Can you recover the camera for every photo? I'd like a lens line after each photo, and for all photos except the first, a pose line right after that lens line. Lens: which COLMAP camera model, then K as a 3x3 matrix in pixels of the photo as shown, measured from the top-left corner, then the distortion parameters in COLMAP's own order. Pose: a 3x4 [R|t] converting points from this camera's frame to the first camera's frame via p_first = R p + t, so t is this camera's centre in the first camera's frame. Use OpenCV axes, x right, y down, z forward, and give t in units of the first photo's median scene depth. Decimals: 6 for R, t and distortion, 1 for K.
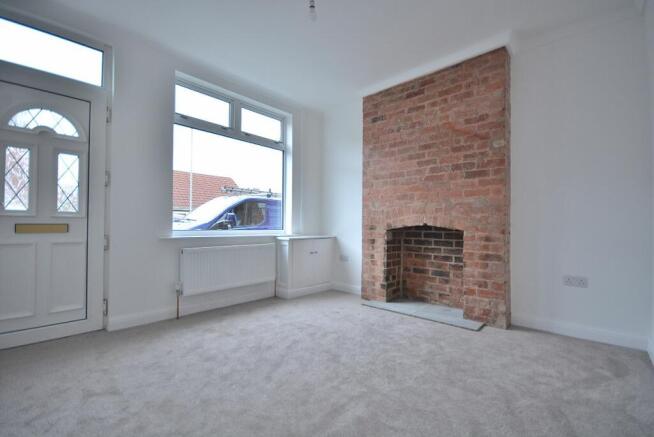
lens RADIAL K [[292.1, 0, 321.2], [0, 292.1, 220.0], [0, 0, 1]] dist [-0.002670, -0.000668]
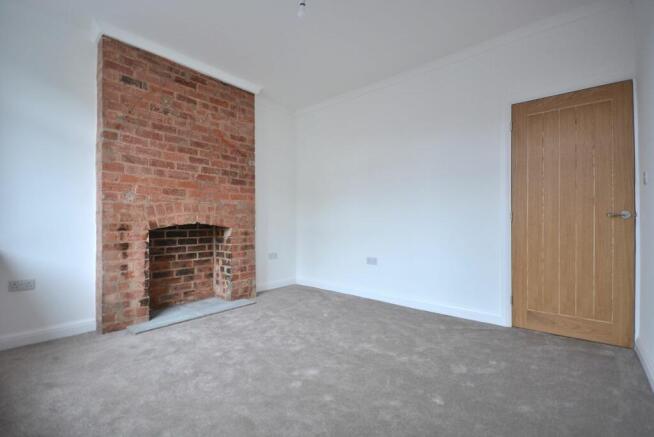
lens RADIAL K [[292.1, 0, 321.5], [0, 292.1, 220.5], [0, 0, 1]] dist [-0.002670, -0.000668]
pose [[-0.050073, 0.003881, 0.998738, -0.631048], [-0.012076, 0.999917, -0.004491, 0.006952], [-0.998673, -0.012286, -0.050022, 0.606925]]
